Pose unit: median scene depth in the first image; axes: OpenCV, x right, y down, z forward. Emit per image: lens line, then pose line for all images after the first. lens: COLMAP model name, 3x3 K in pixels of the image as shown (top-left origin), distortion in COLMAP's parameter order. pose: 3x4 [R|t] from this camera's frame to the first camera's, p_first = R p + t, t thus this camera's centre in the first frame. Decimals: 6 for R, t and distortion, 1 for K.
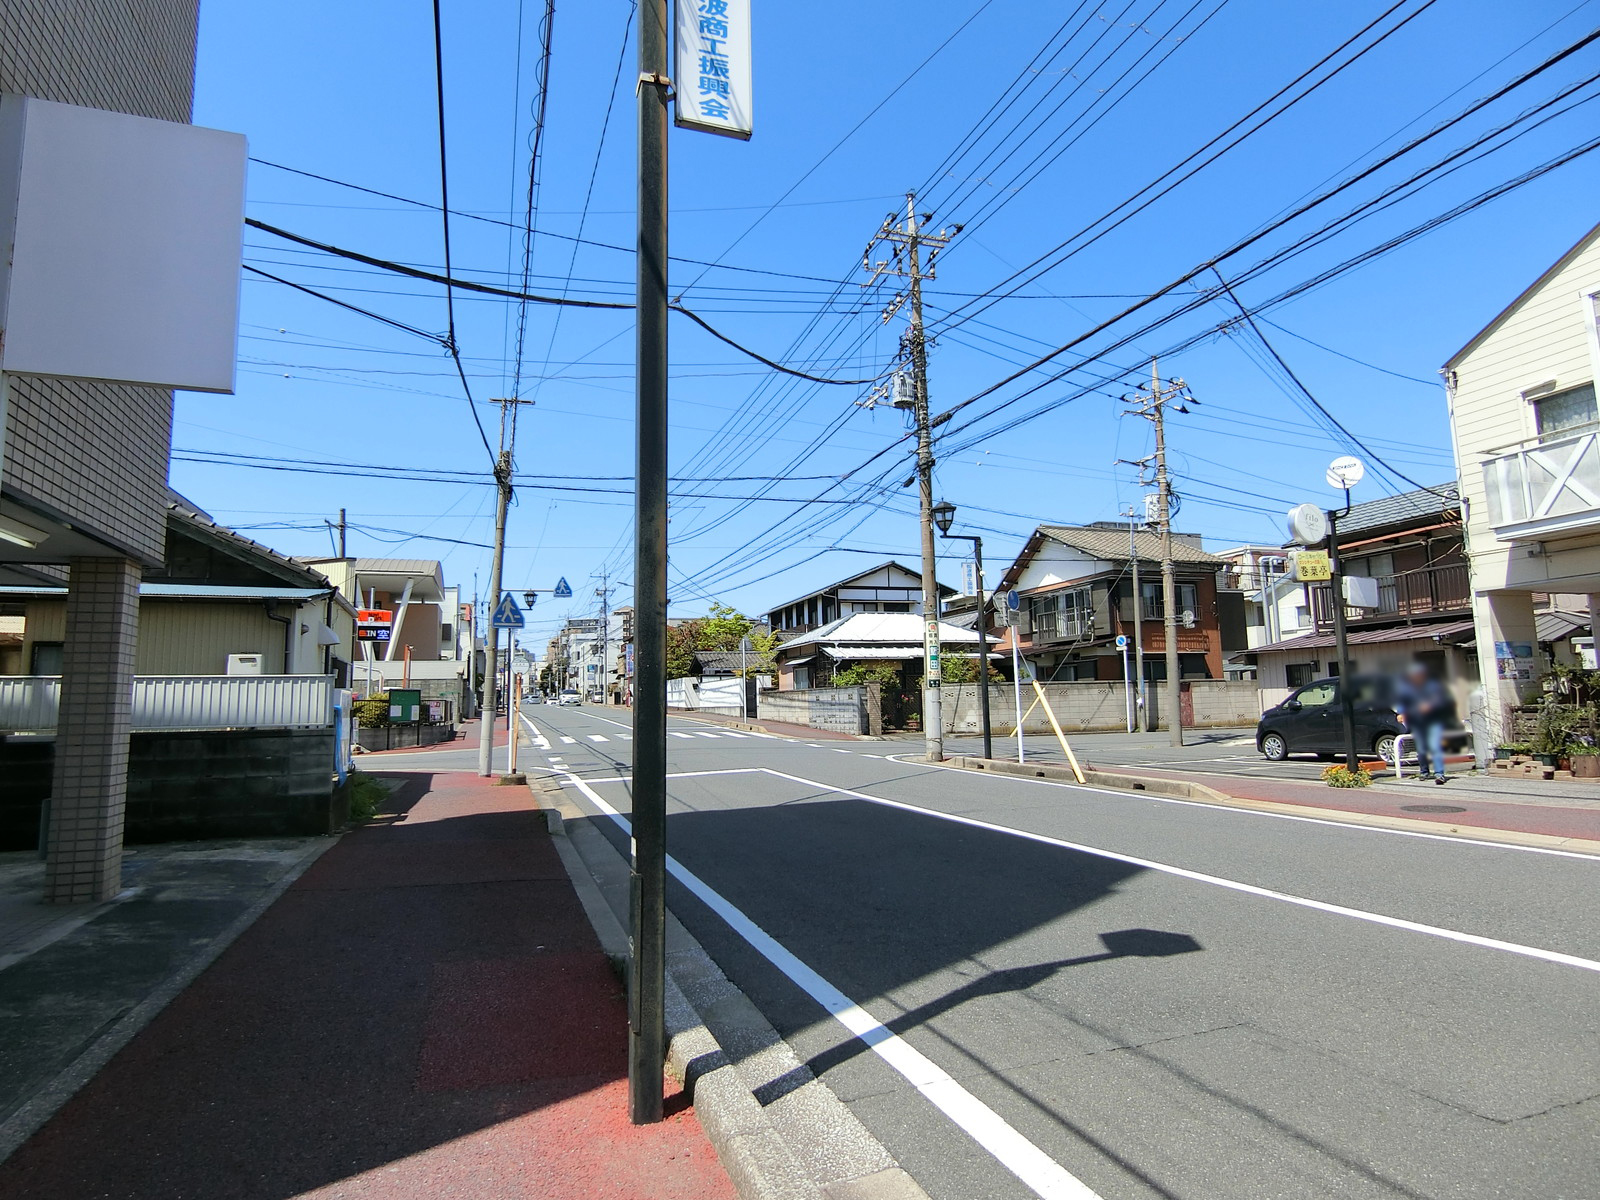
lens RADIAL K [[900.8, 0, 796.4], [0, 900.8, 599.9], [0, 0, 1]] dist [-0.008657, 0.000456]
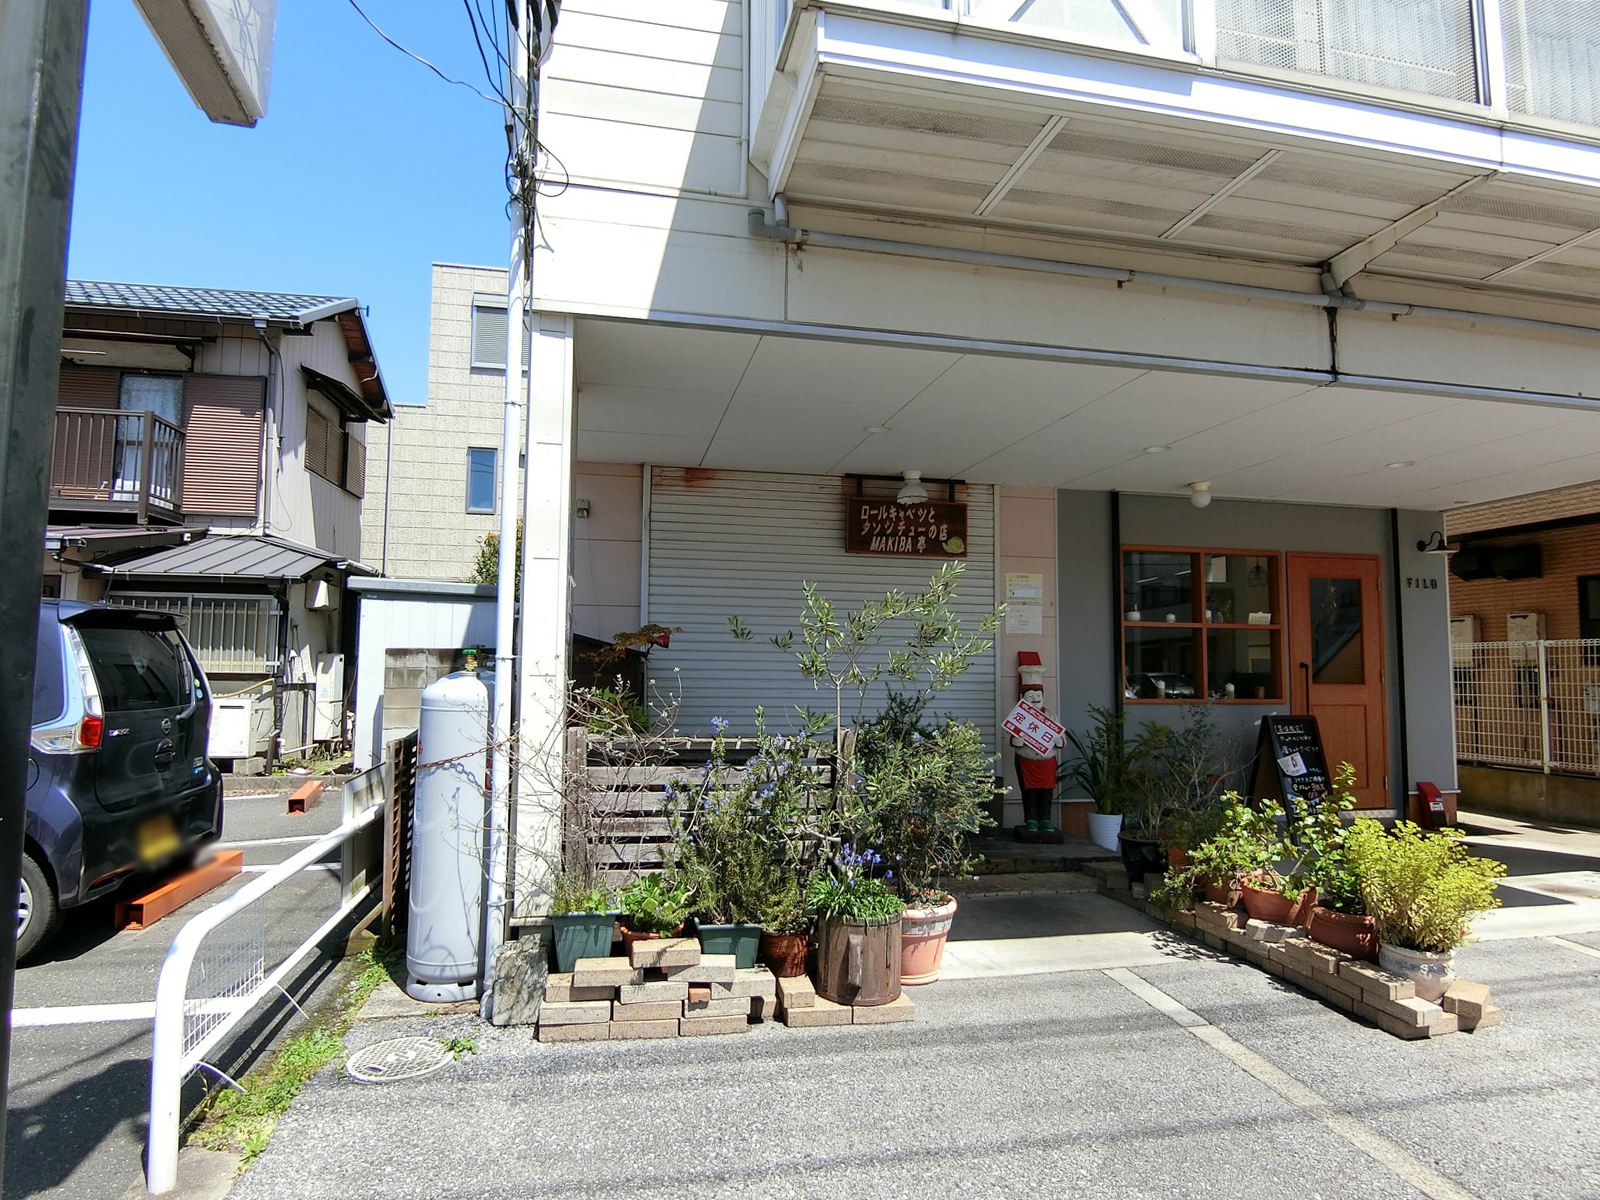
lens RADIAL K [[900.8, 0, 795.1], [0, 900.8, 601.5], [0, 0, 1]] dist [-0.008657, 0.000456]
pose [[0.140878, 0.109020, 0.984006, 0.543037], [-0.136397, 0.986578, -0.089777, 0.095437], [-0.980586, -0.121568, 0.153857, 0.922342]]
